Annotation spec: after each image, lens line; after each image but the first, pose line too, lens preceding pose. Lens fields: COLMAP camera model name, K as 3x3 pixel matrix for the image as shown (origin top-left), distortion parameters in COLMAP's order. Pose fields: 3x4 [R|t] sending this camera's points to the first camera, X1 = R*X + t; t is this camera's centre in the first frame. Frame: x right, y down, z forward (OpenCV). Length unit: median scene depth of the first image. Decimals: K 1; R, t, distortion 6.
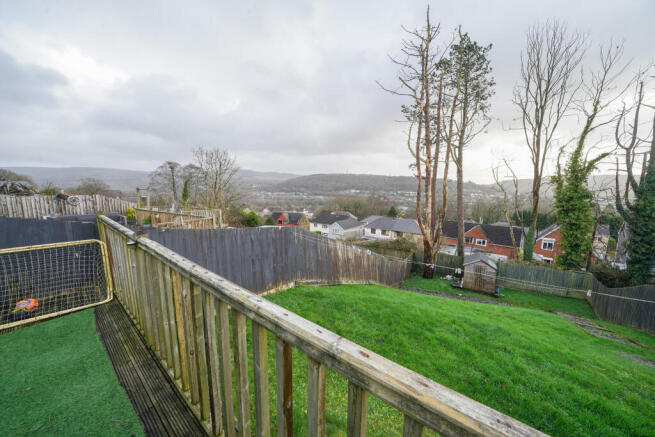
lens RADIAL K [[226.8, 0, 328.6], [0, 226.8, 219.9], [0, 0, 1]] dist [-0.021232, 0.000138]
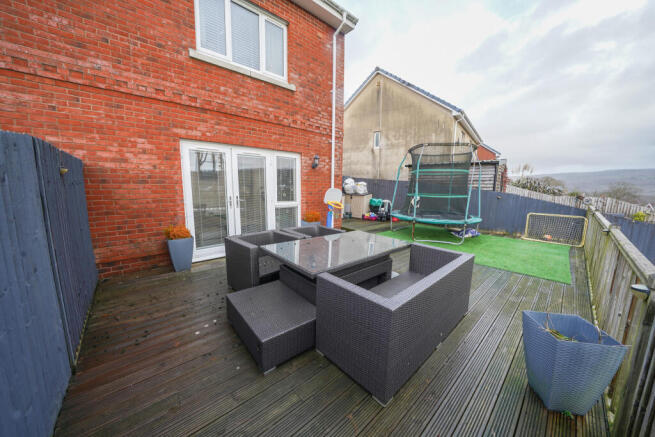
lens RADIAL K [[226.8, 0, 328.6], [0, 226.8, 219.9], [0, 0, 1]] dist [-0.021232, 0.000138]
pose [[-0.169443, 0.132793, -0.976553, 0.491807], [-0.145336, 0.976680, 0.158028, 0.047621], [0.974765, 0.168705, -0.146192, -0.368198]]
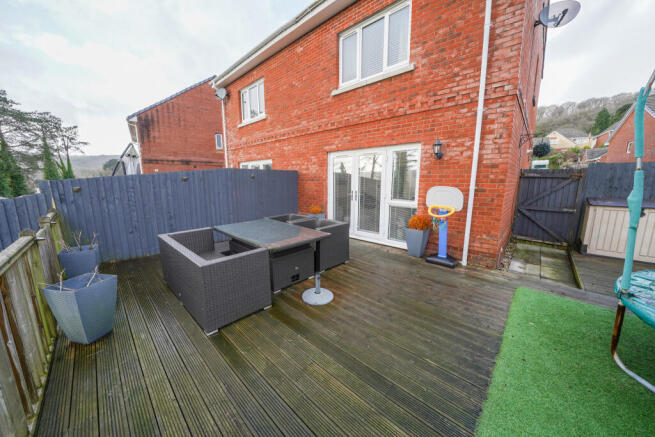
lens RADIAL K [[226.8, 0, 328.6], [0, 226.8, 219.9], [0, 0, 1]] dist [-0.021232, 0.000138]
pose [[-0.995914, -0.030838, 0.084882, -1.805007], [-0.003849, 0.953532, 0.301268, -0.224559], [-0.090228, 0.299711, -0.949754, 1.350220]]
